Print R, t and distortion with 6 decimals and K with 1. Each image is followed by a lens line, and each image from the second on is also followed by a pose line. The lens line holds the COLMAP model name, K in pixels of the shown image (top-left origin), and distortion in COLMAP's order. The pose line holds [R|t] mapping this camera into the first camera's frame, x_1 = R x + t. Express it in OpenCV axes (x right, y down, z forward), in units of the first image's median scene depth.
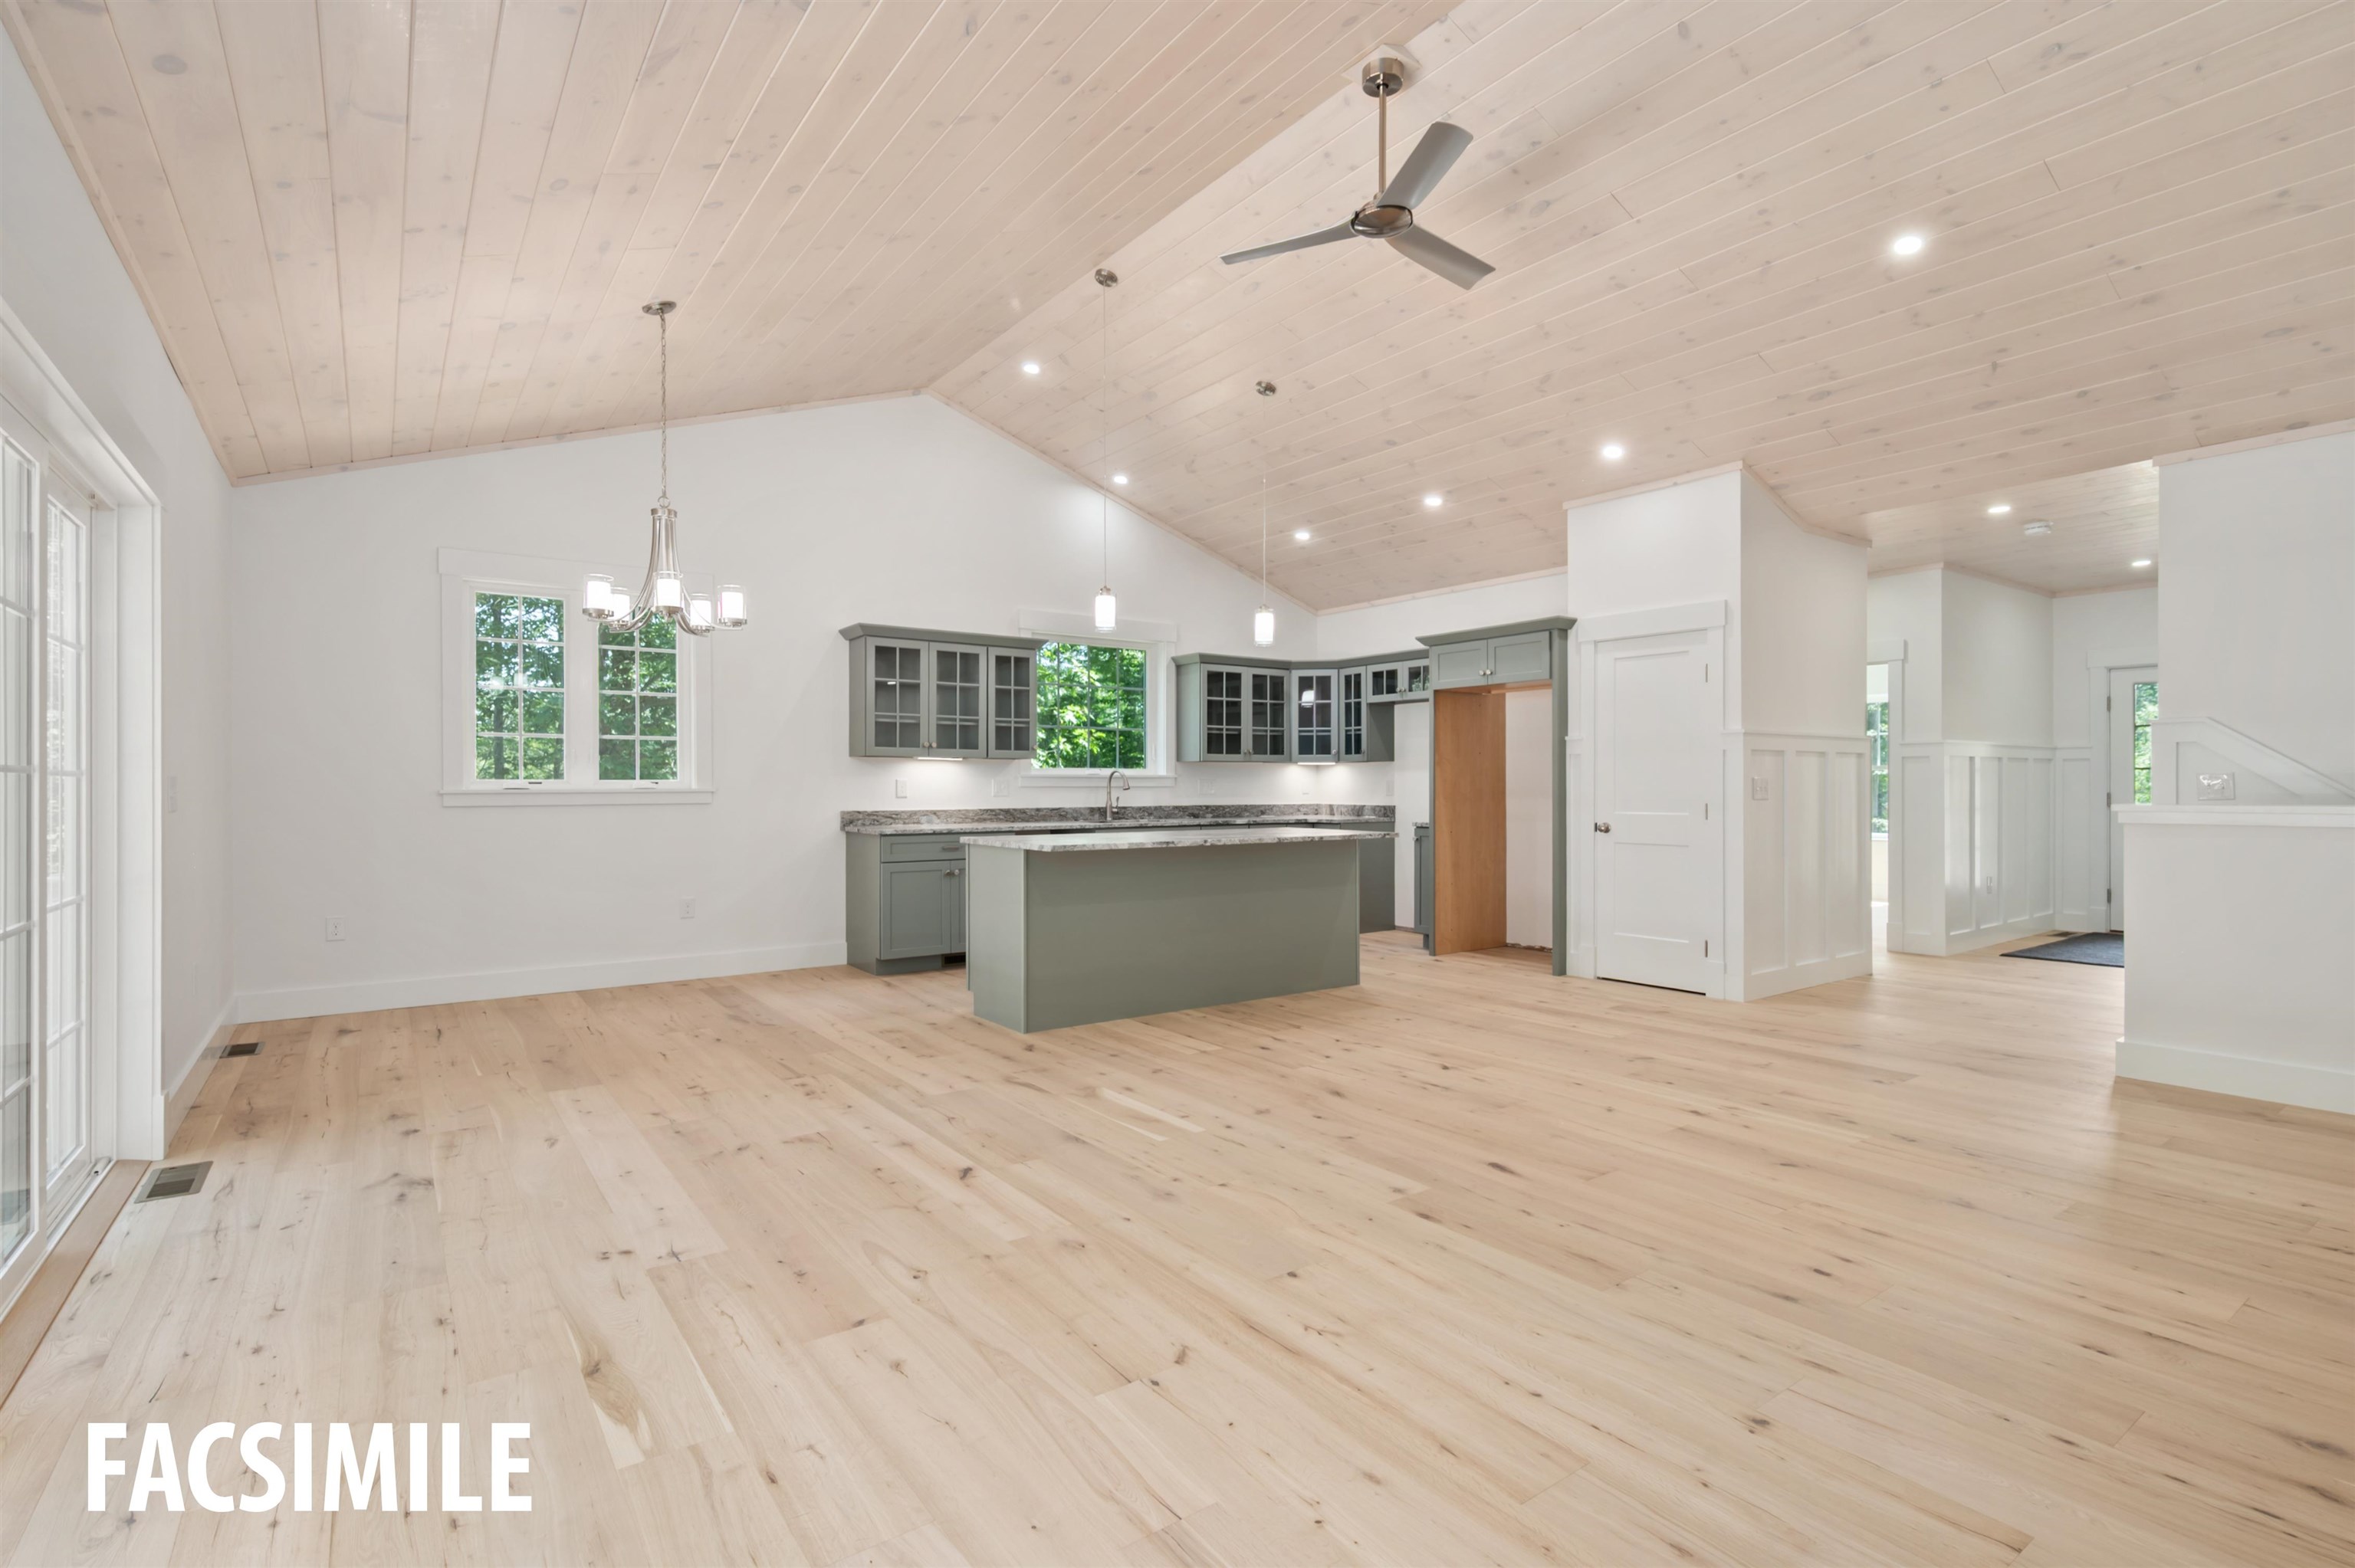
lens RADIAL K [[1106.6, 0, 1177.5], [0, 1106.6, 784.0], [0, 0, 1]] dist [-0.000634, -0.000340]
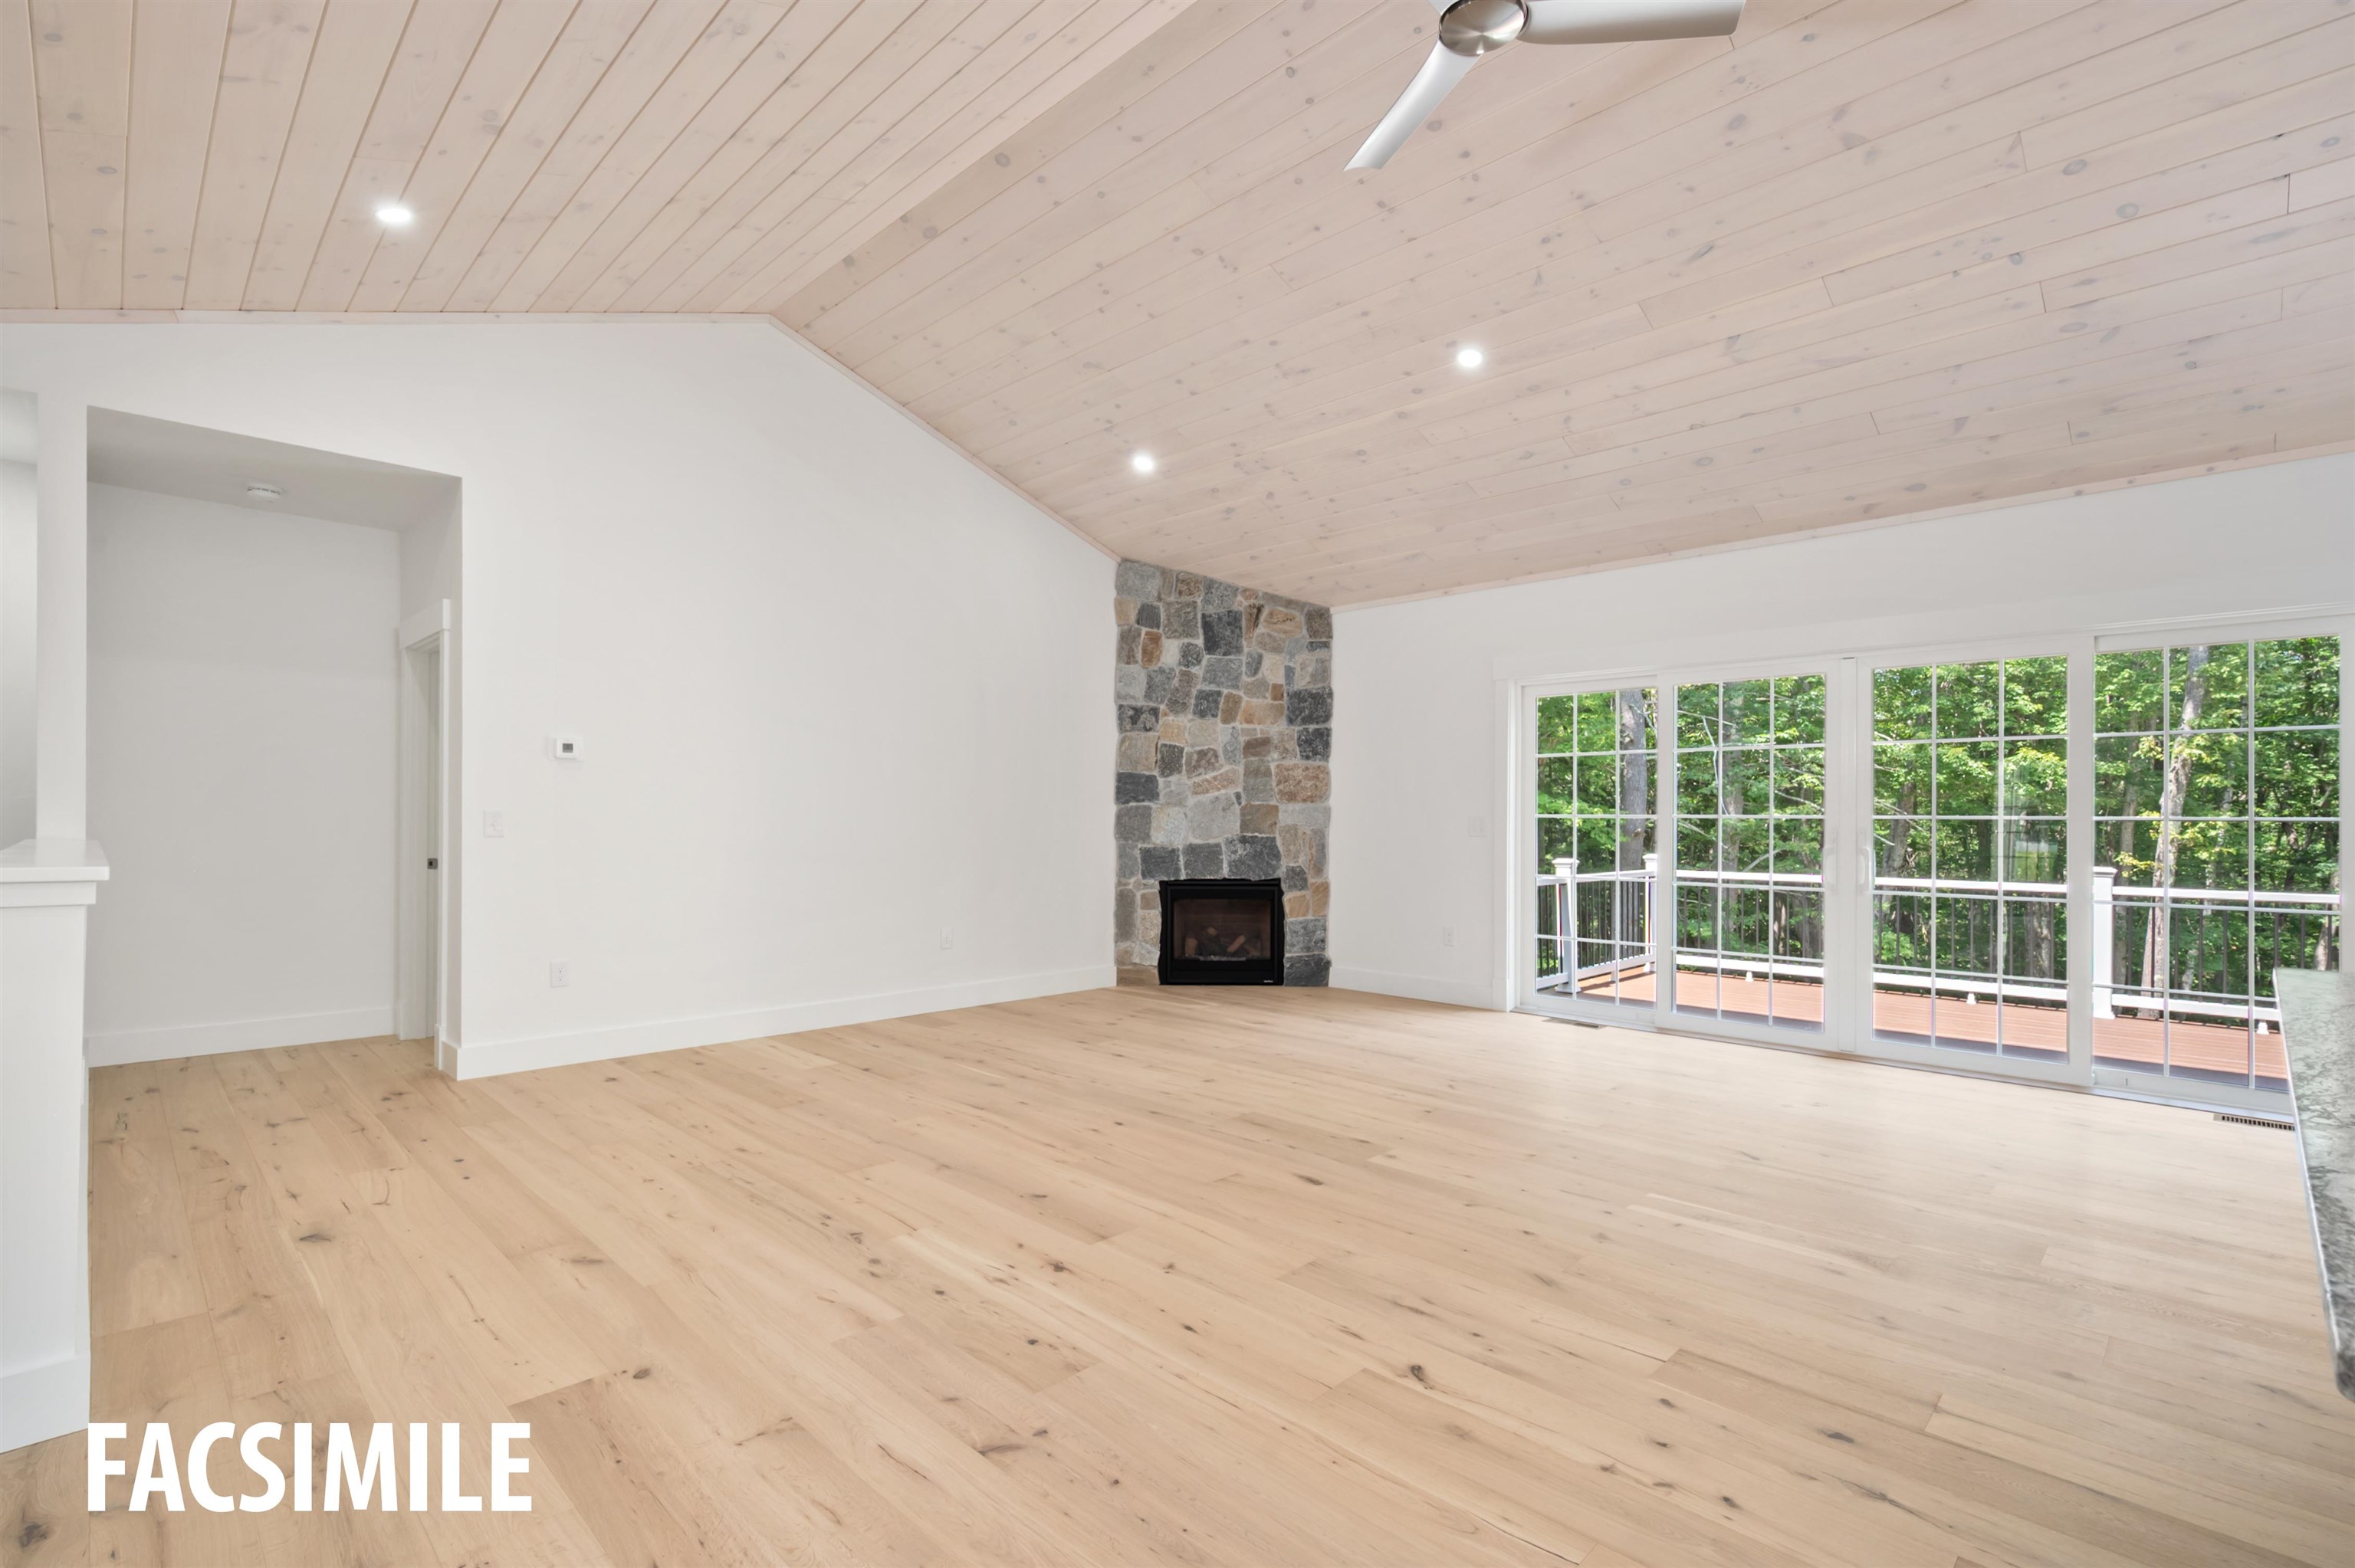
lens RADIAL K [[1072.4, 0, 1171.9], [0, 1072.4, 812.4], [0, 0, 1]] dist [0.000373, -0.000288]
pose [[-0.986860, -0.004697, -0.161507, 0.267896], [-0.003909, 0.999979, -0.005196, -0.002817], [0.161528, -0.004496, -0.986858, 0.903455]]
